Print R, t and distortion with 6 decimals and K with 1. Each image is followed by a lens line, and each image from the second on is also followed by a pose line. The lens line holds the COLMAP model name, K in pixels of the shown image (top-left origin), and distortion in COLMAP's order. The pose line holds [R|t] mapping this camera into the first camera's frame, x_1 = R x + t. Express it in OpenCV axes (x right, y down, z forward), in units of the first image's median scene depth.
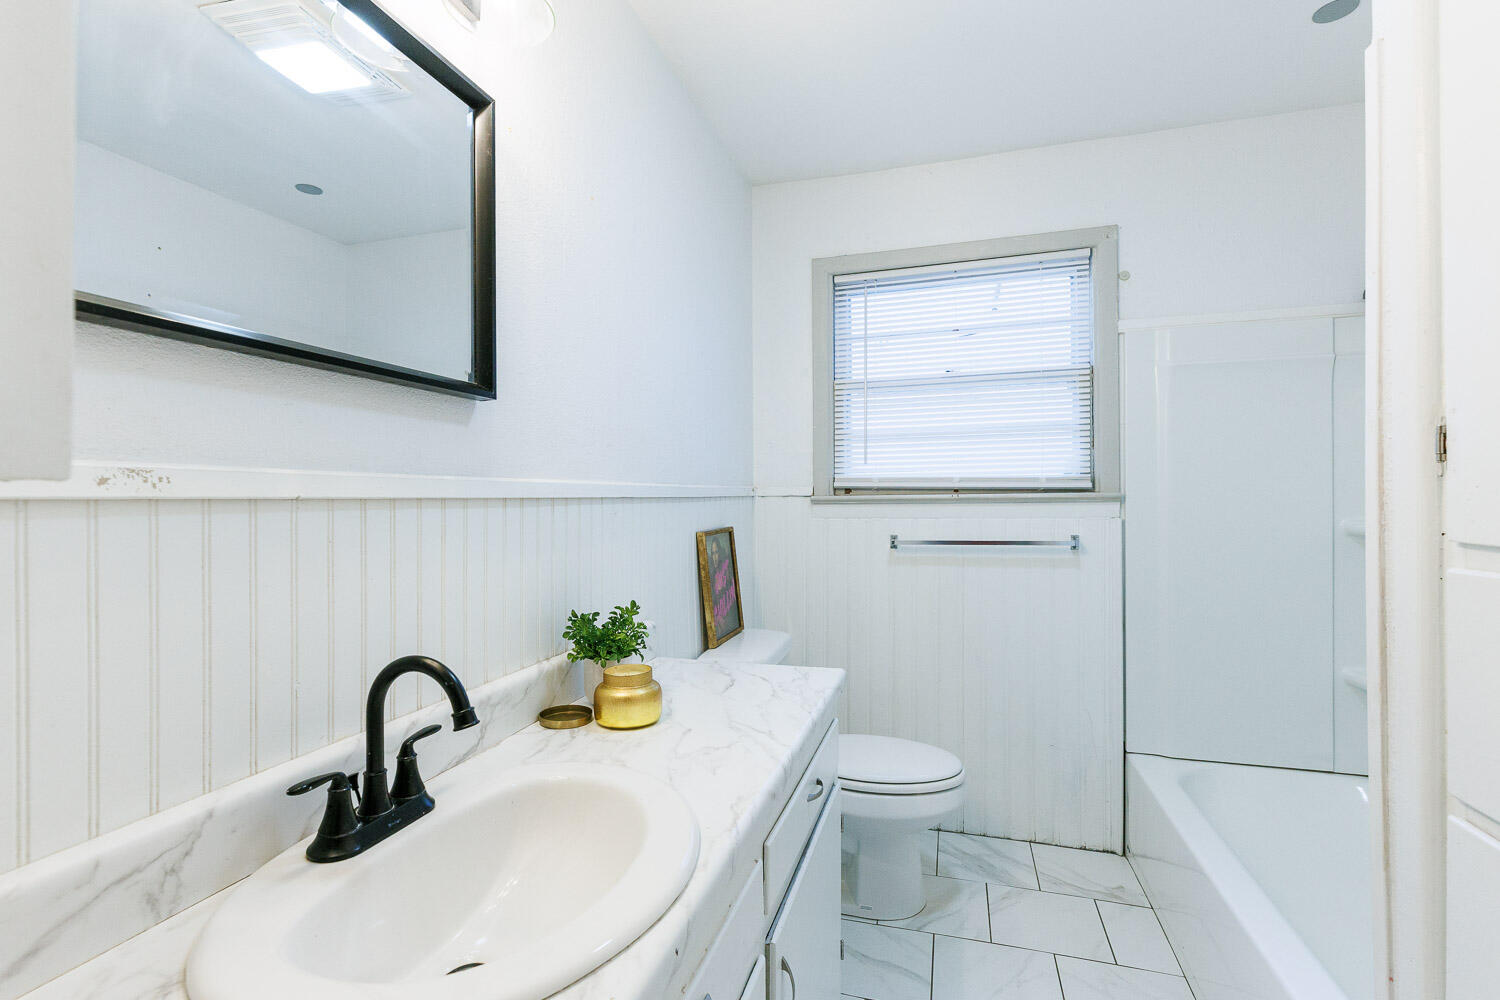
lens RADIAL K [[679.2, 0, 750.0], [0, 679.2, 500.0], [0, 0, 1]] dist [-0.001186, -0.000276]
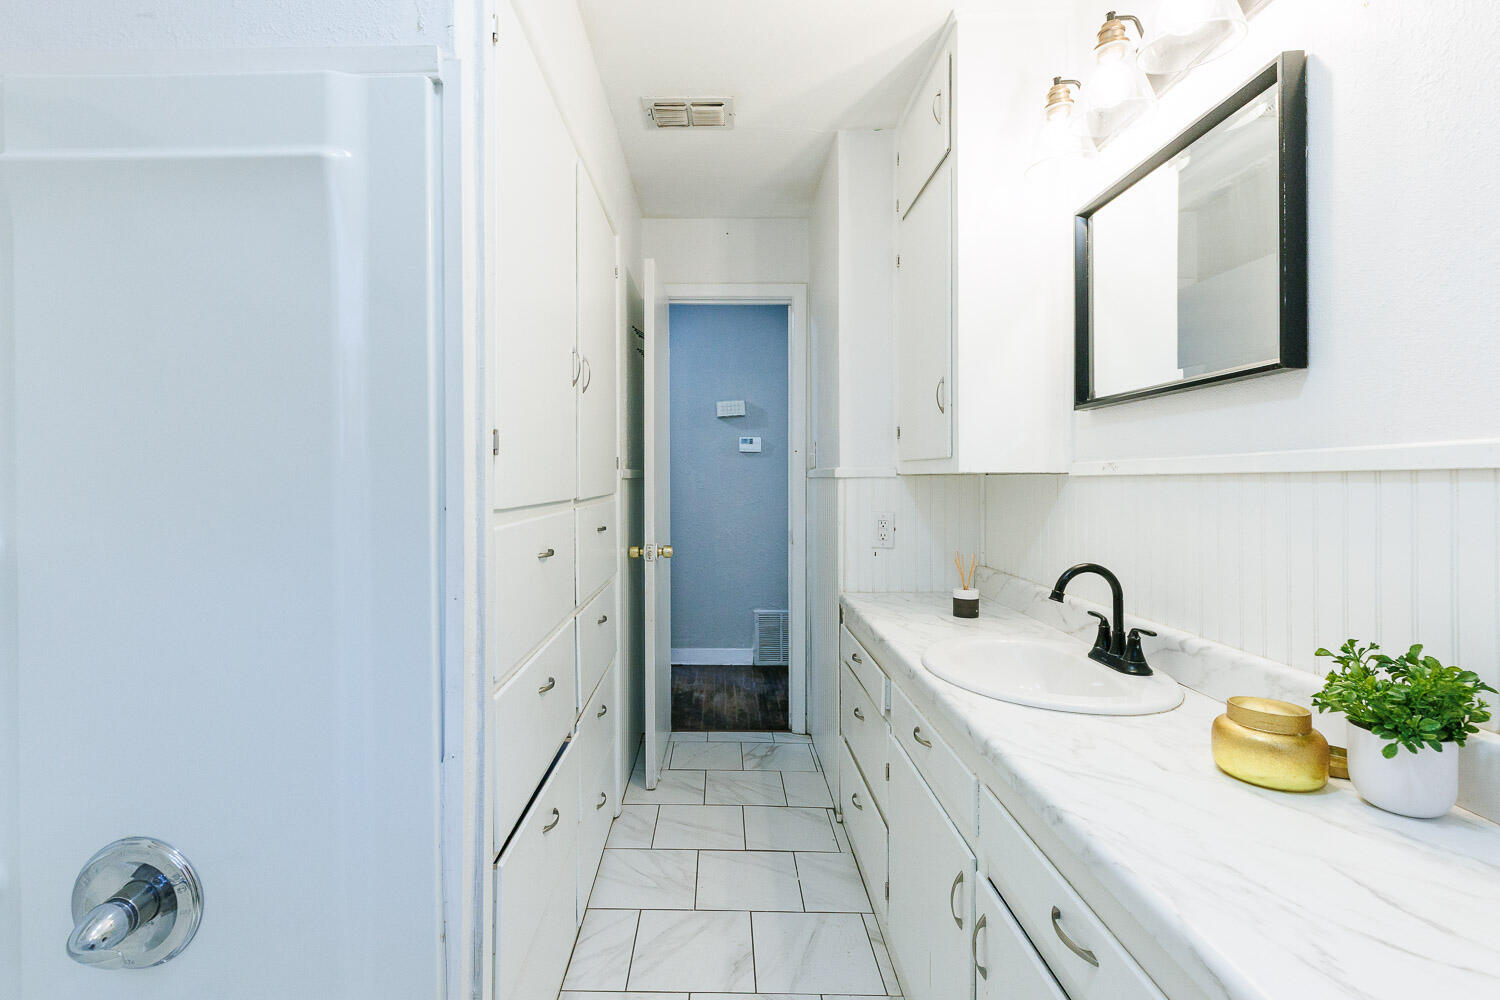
lens RADIAL K [[679.2, 0, 750.0], [0, 679.2, 500.0], [0, 0, 1]] dist [-0.001186, -0.000276]
pose [[-0.945386, 0.030431, -0.324529, 0.648565], [0.021118, 0.999259, 0.032182, -0.010699], [0.325268, 0.023571, -0.945328, 1.672588]]
